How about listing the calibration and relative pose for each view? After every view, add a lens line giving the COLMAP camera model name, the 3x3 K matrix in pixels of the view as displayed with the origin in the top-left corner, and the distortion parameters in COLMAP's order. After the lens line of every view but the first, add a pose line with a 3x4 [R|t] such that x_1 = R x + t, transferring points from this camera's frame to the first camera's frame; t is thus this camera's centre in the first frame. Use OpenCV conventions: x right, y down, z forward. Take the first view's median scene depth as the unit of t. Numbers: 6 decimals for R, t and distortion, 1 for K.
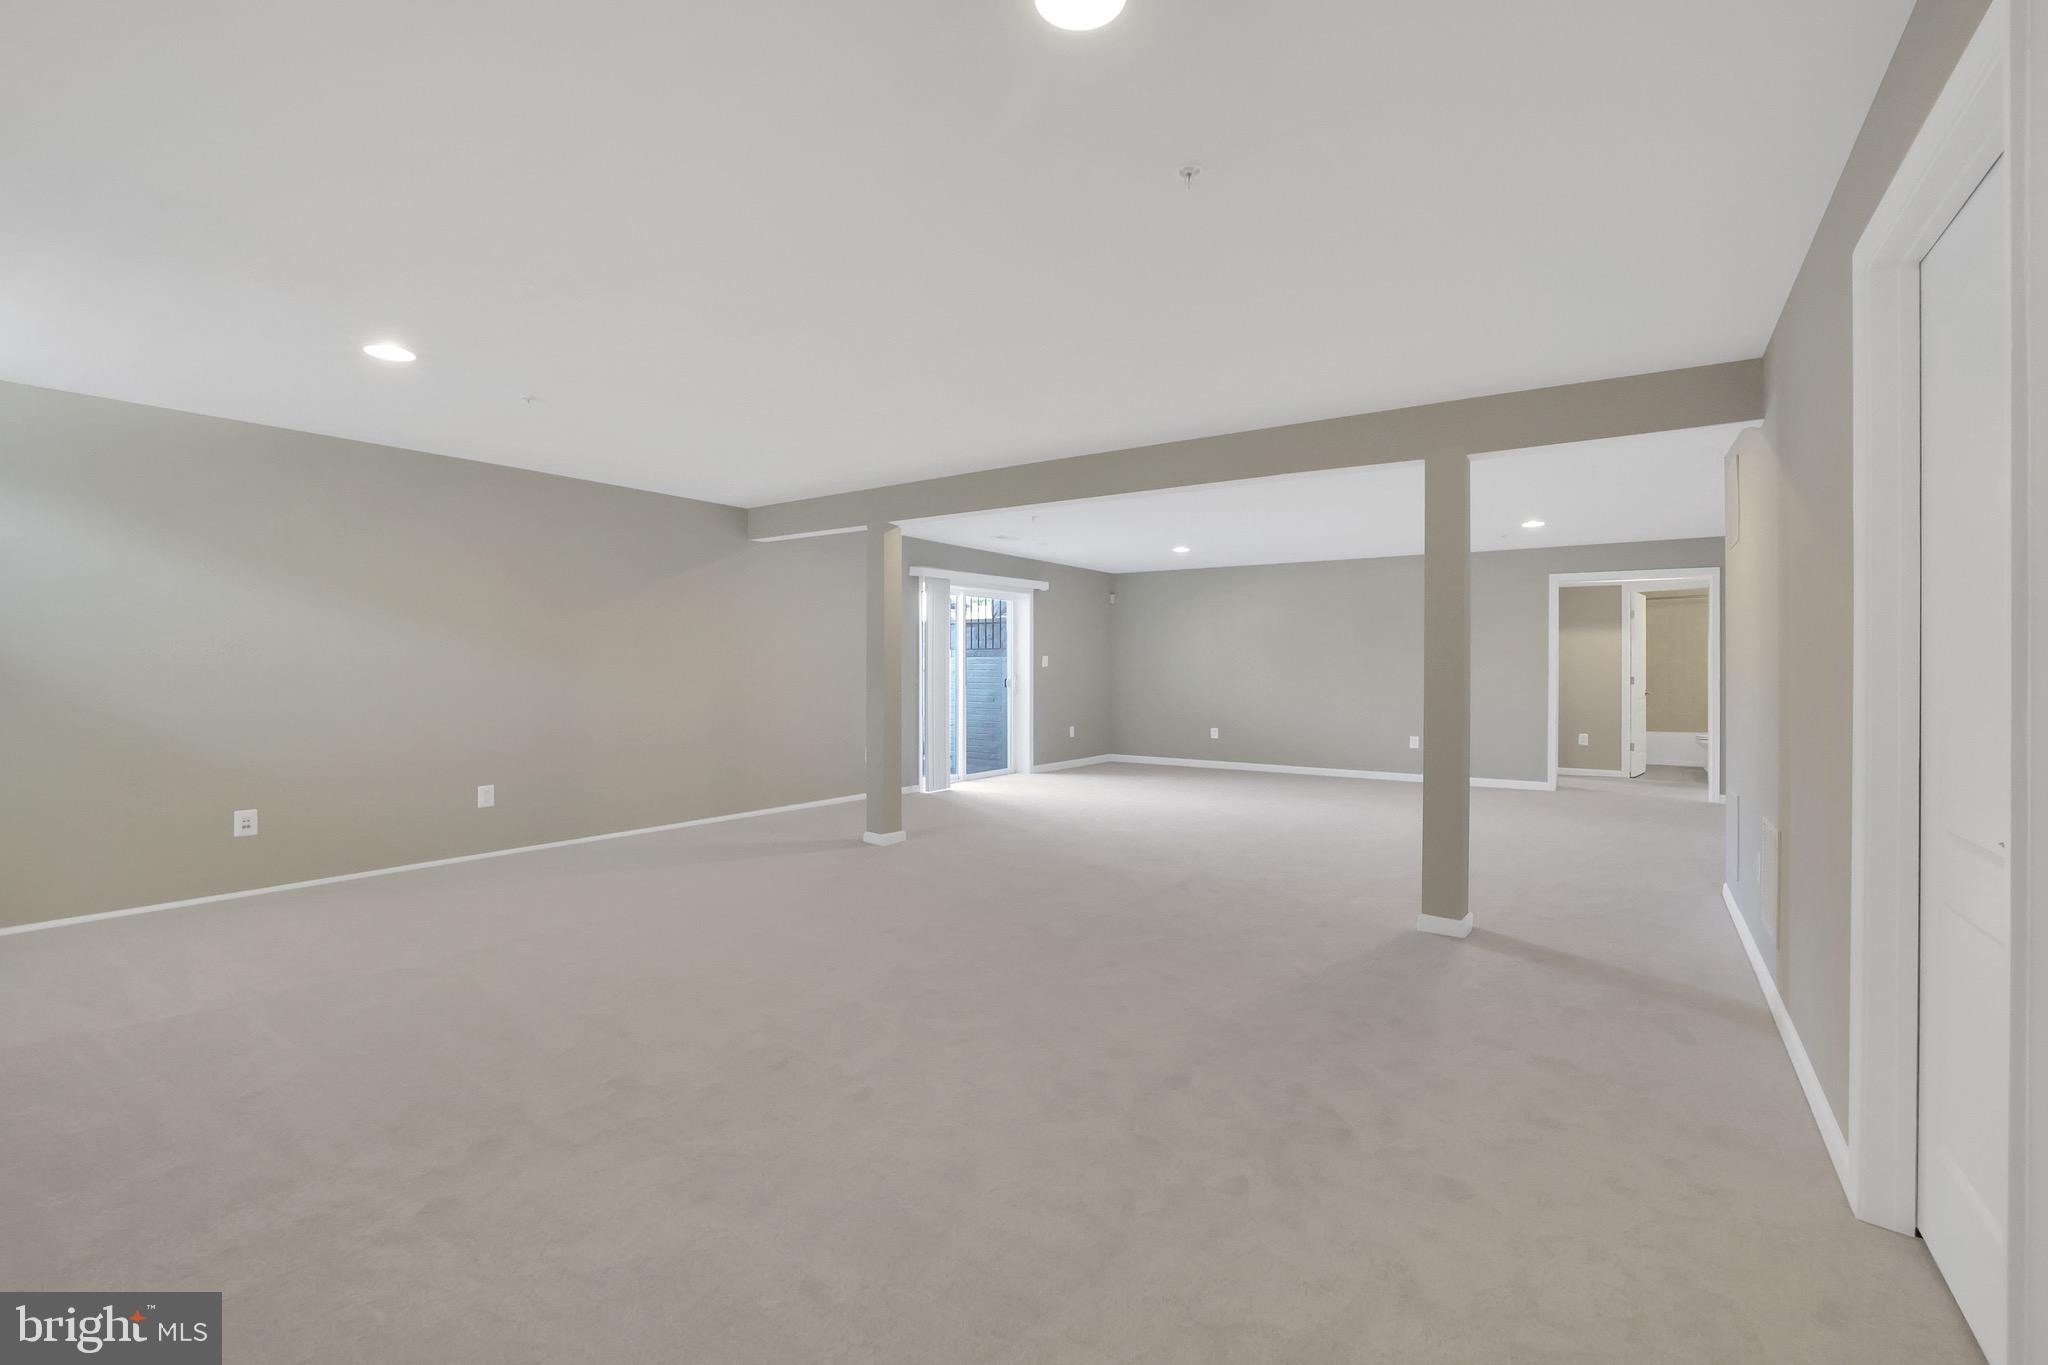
lens RADIAL K [[893.1, 0, 1022.2], [0, 893.1, 678.6], [0, 0, 1]] dist [-0.043636, 0.016721]
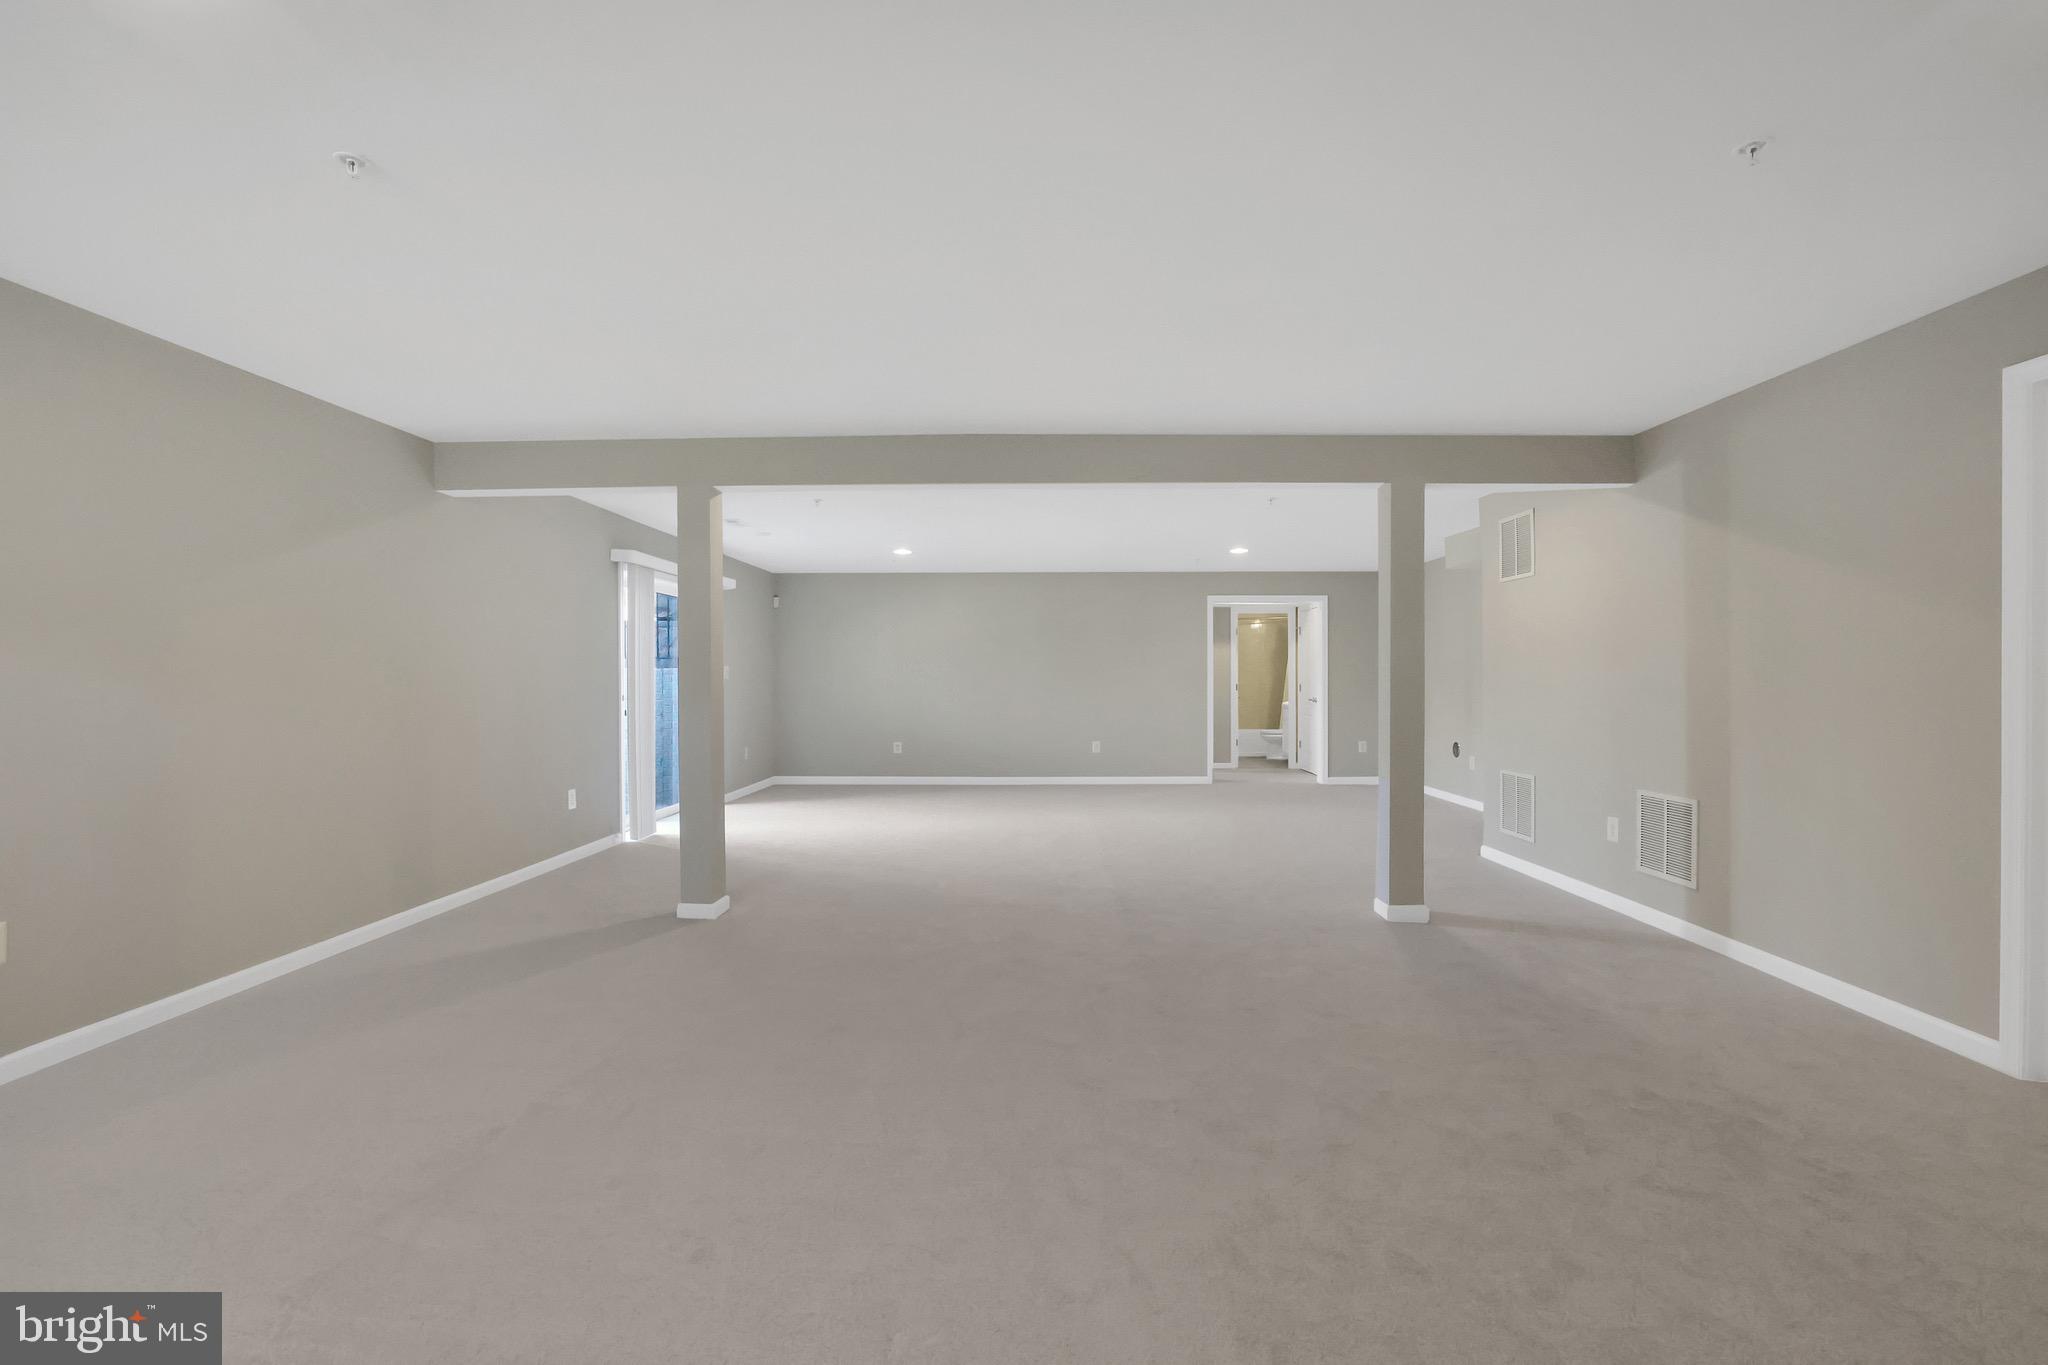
lens RADIAL K [[893.1, 0, 1022.2], [0, 893.1, 678.6], [0, 0, 1]] dist [-0.043636, 0.016721]
pose [[0.833528, -0.005541, 0.552449, -0.248784], [0.012829, 0.999874, -0.009328, -0.002061], [-0.552328, 0.014863, 0.833495, 0.167651]]
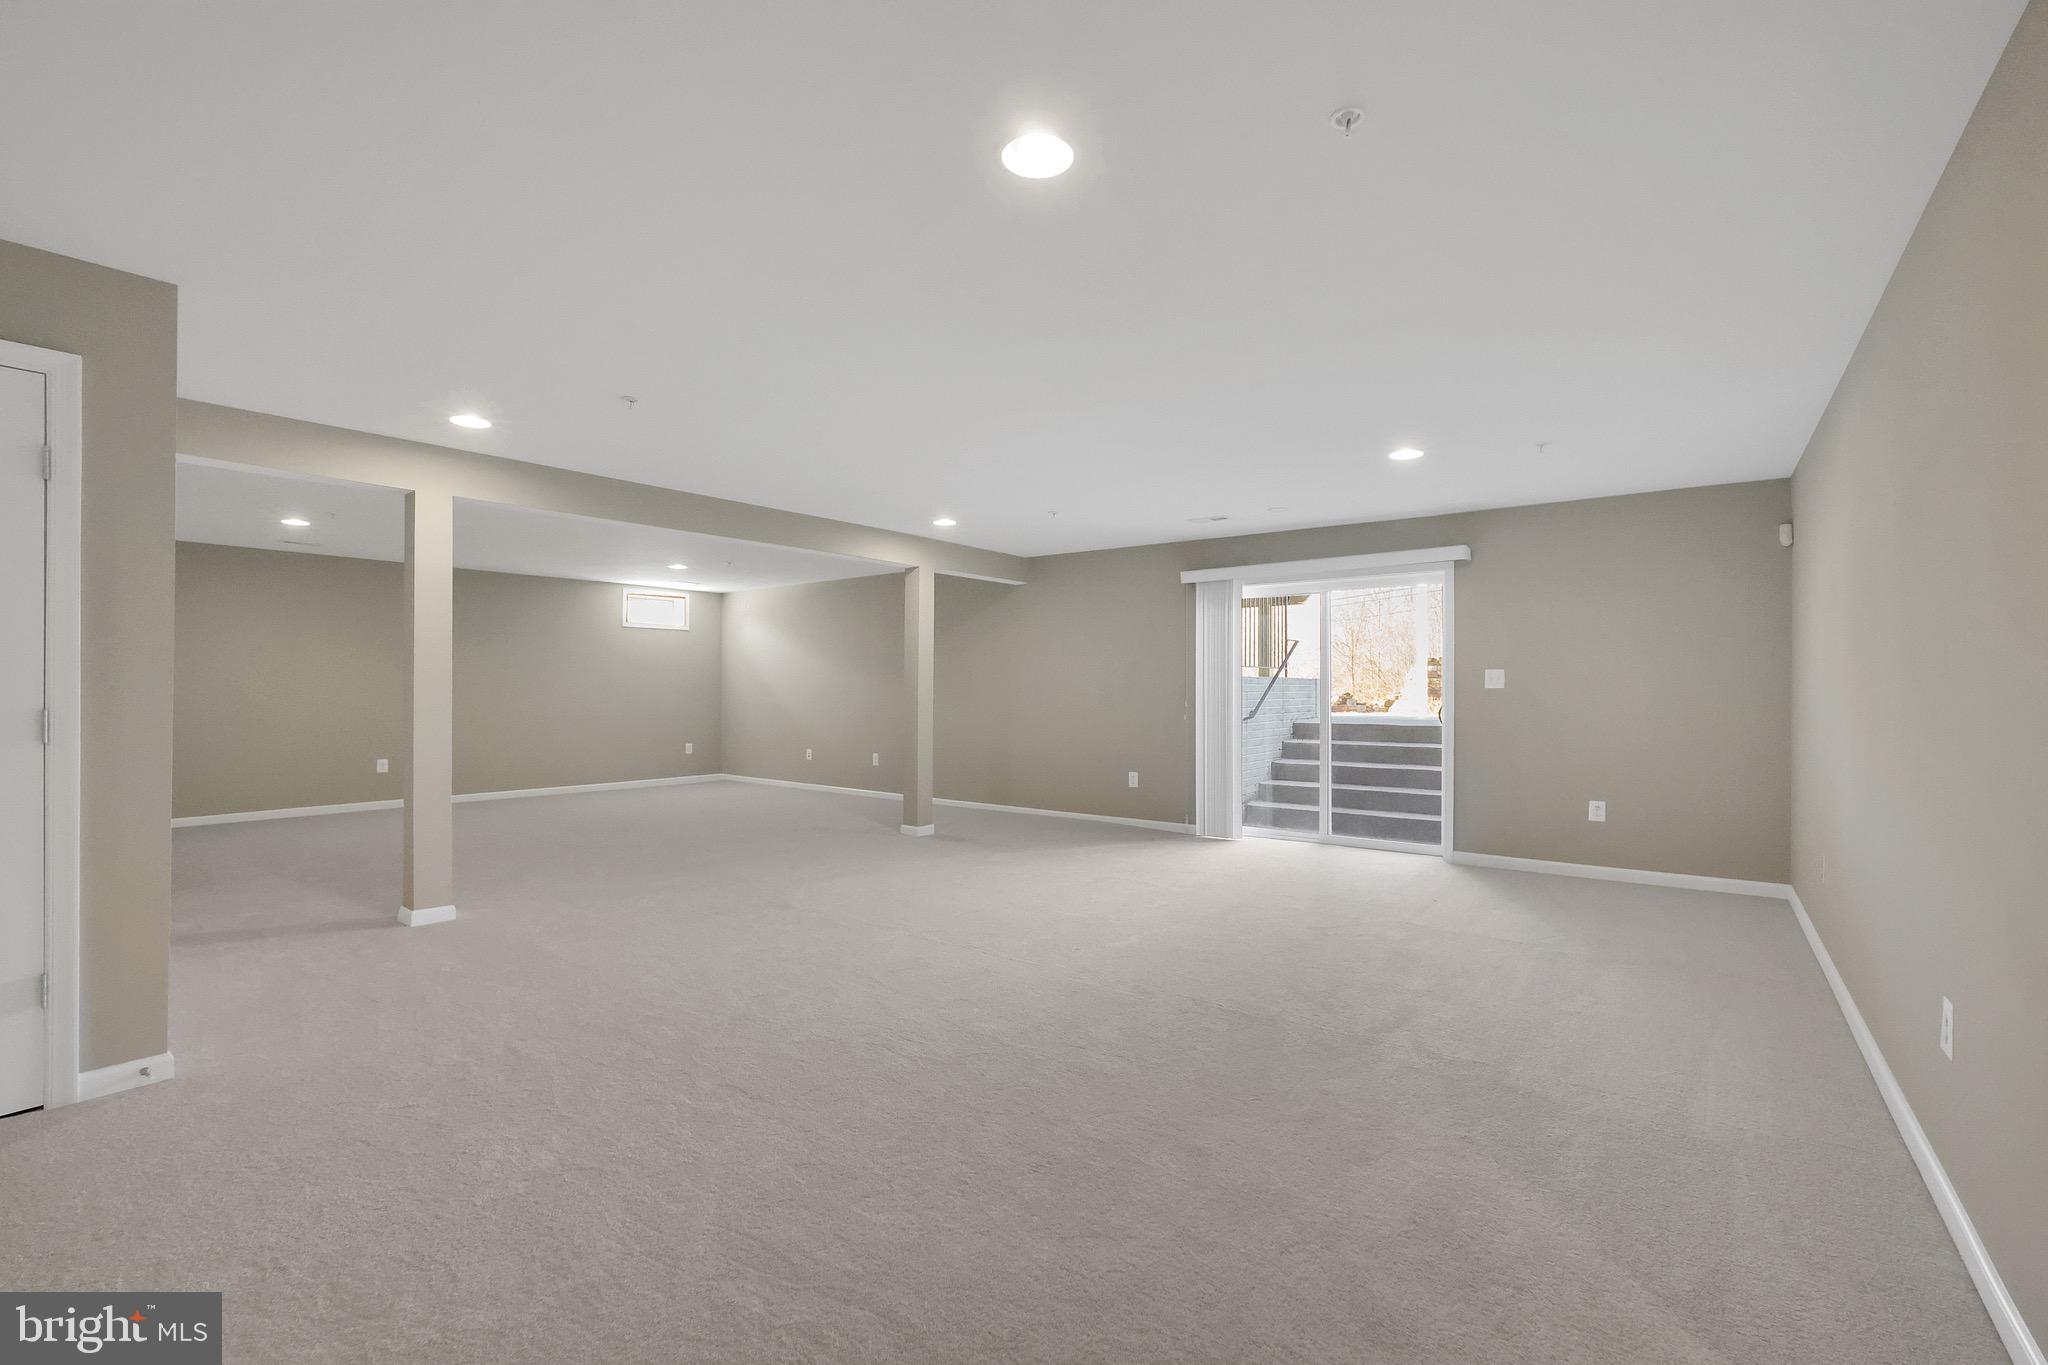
lens RADIAL K [[893.1, 0, 1022.2], [0, 893.1, 678.6], [0, 0, 1]] dist [-0.043636, 0.016721]
pose [[-0.027940, 0.000369, -0.999610, 0.737978], [-0.004683, 0.999989, 0.000500, -0.021986], [0.999599, 0.004695, -0.027938, 0.855768]]
